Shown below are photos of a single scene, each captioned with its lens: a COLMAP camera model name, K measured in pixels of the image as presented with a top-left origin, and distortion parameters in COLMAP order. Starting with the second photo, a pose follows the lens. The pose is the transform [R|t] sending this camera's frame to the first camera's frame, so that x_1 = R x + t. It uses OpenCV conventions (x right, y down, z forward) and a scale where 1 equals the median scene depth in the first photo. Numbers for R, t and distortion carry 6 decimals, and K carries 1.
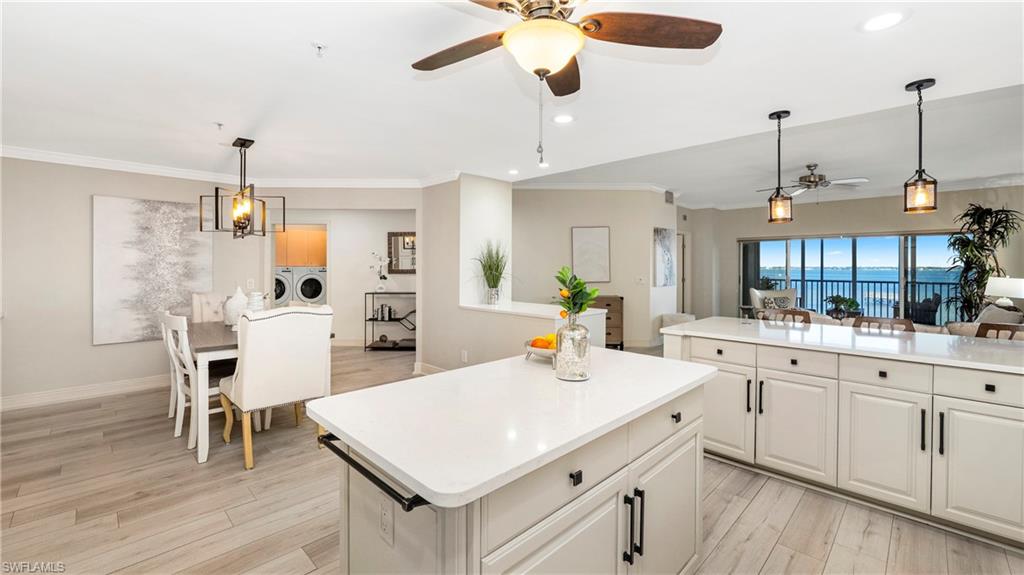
lens RADIAL K [[427.9, 0, 496.9], [0, 427.9, 265.8], [0, 0, 1]] dist [-0.011602, 0.000066]
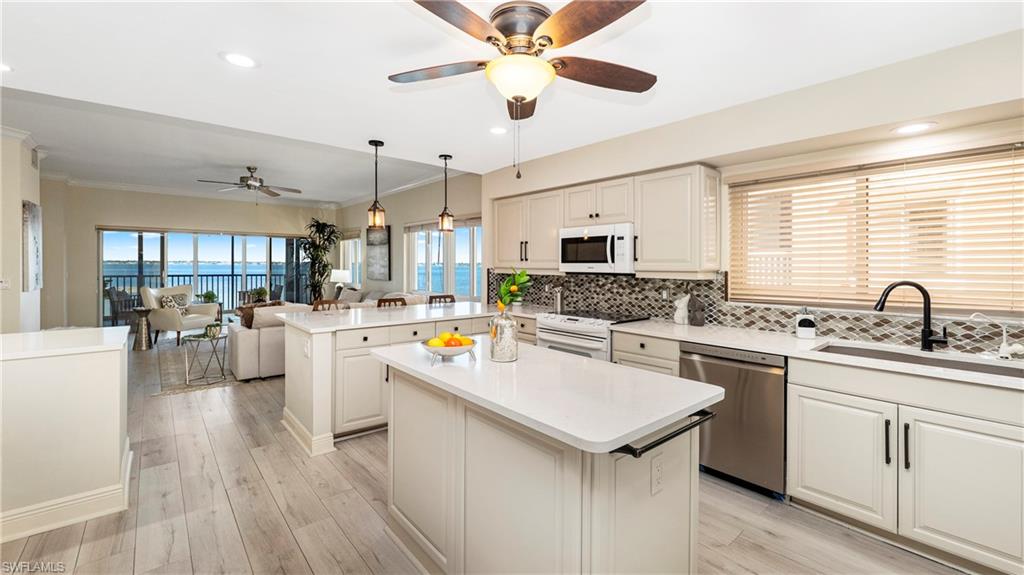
lens RADIAL K [[427.9, 0, 520.8], [0, 427.9, 263.5], [0, 0, 1]] dist [-0.011602, 0.000066]
pose [[0.046803, 0.001483, 0.998903, -0.238882], [-0.010873, 0.999940, -0.000975, -0.000987], [-0.998845, -0.010816, 0.046816, 0.211722]]
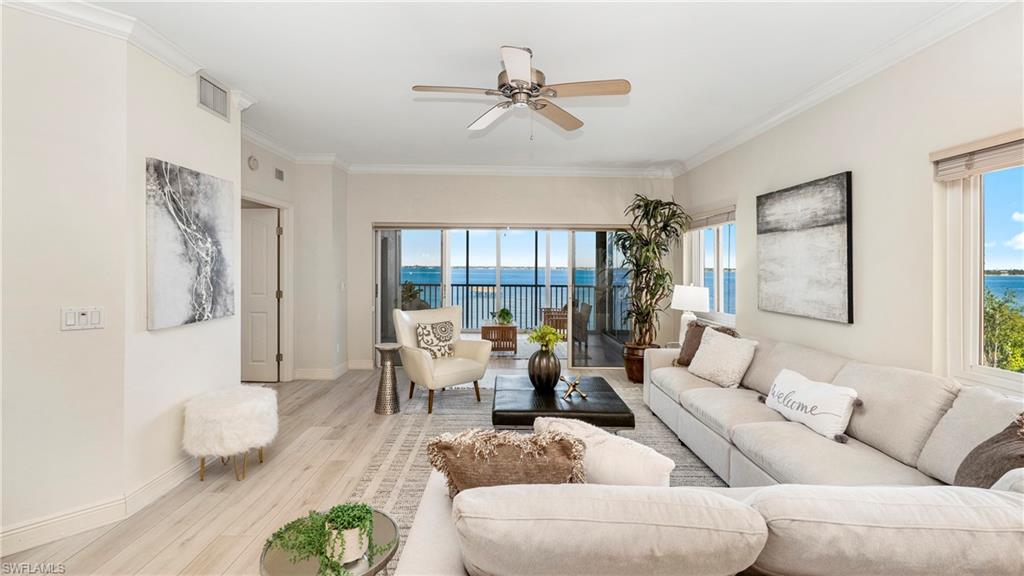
lens RADIAL K [[427.9, 0, 516.6], [0, 427.9, 279.9], [0, 0, 1]] dist [-0.011602, 0.000066]
pose [[0.672636, -0.018615, 0.739739, 0.311537], [-0.008512, 0.999423, 0.032890, -0.005229], [-0.739924, -0.028420, 0.672090, 0.545206]]
